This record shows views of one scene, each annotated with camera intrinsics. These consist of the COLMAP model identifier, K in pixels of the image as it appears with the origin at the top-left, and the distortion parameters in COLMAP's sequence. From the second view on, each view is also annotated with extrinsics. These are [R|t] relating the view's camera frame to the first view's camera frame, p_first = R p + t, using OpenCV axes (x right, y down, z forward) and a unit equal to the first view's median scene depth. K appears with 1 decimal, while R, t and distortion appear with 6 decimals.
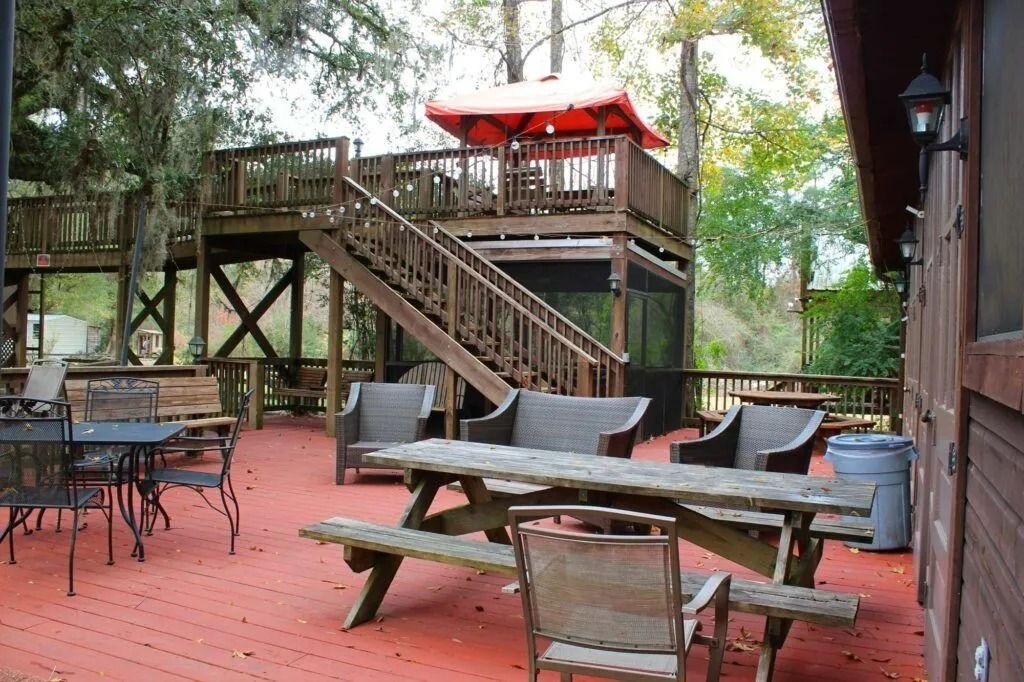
lens RADIAL K [[817.6, 0, 512.0], [0, 817.6, 341.0], [0, 0, 1]] dist [-0.065997, 0.000008]
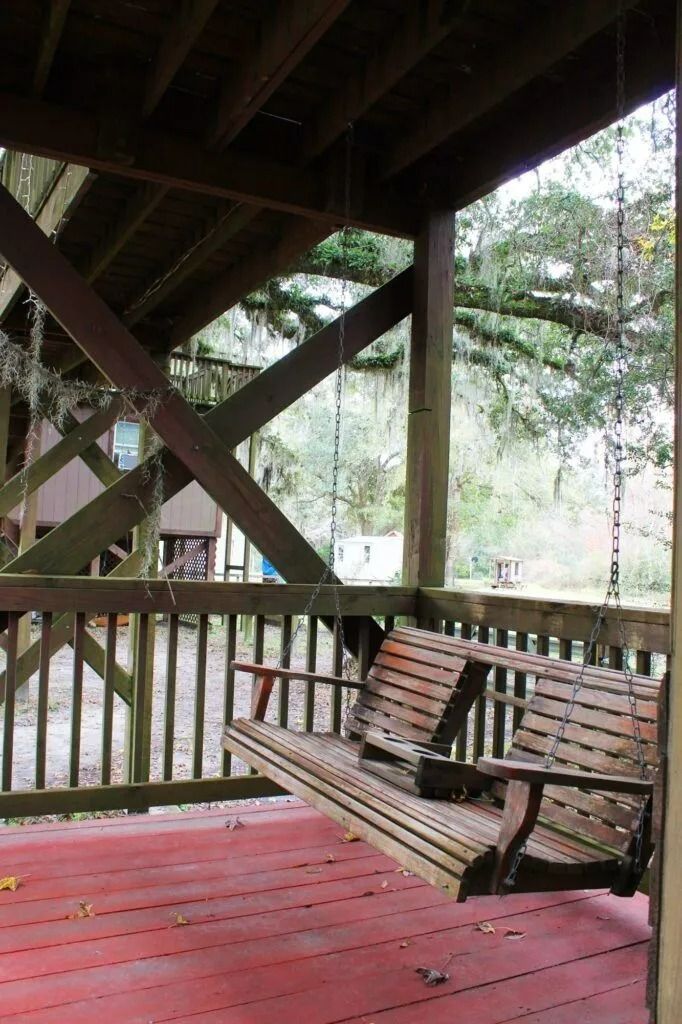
lens RADIAL K [[858.6, 0, 341.0], [0, 858.6, 512.0], [0, 0, 1]] dist [-0.011990, 0.011237]
pose [[0.796336, -0.025970, -0.604297, -0.067988], [-0.017050, 0.997717, -0.065346, 0.008675], [0.604614, 0.062340, 0.794075, 0.450906]]
